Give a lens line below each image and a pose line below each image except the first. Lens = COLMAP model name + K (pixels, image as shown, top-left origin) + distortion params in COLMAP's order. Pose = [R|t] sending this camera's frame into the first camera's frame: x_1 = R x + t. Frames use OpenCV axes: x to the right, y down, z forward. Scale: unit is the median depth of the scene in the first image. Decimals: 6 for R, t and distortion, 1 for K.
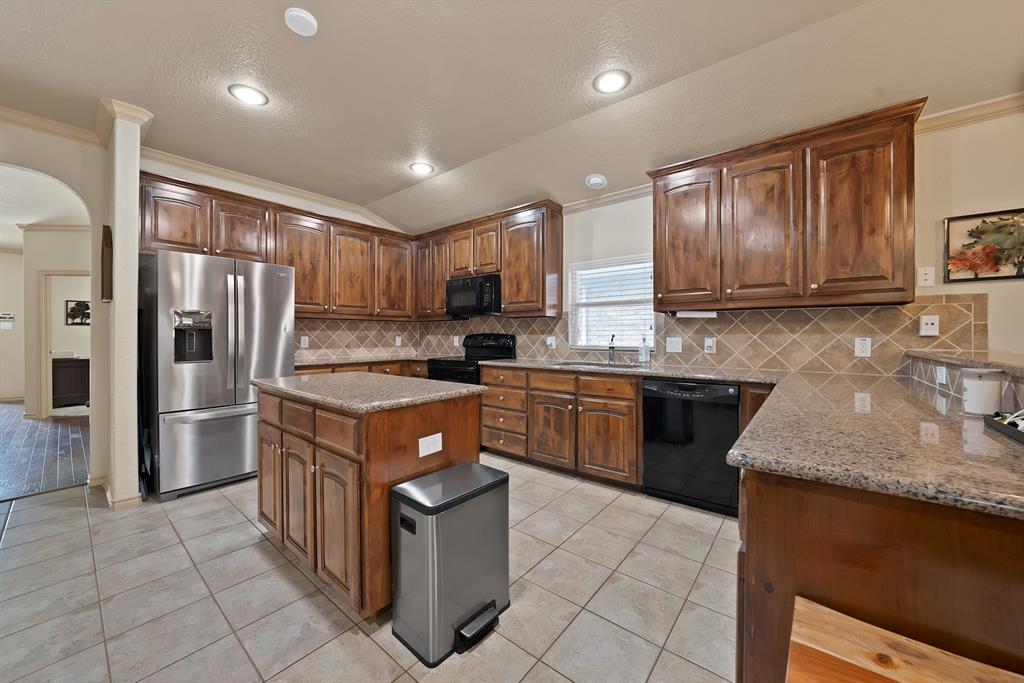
lens RADIAL K [[364.5, 0, 512.8], [0, 364.5, 338.5], [0, 0, 1]] dist [0.000394, 0.000104]
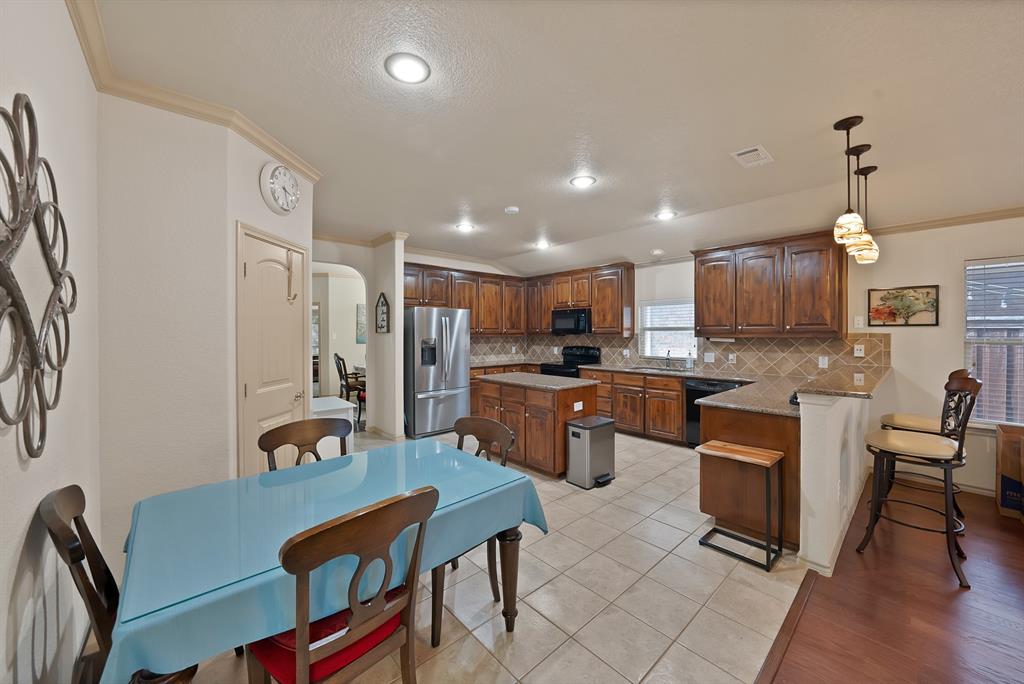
lens RADIAL K [[364.5, 0, 510.9], [0, 364.5, 340.1], [0, 0, 1]] dist [0.000394, 0.000104]
pose [[0.986159, -0.000653, -0.165799, -0.145438], [0.002416, 0.999943, 0.010434, -0.078221], [0.165783, -0.010690, 0.986104, -0.711481]]
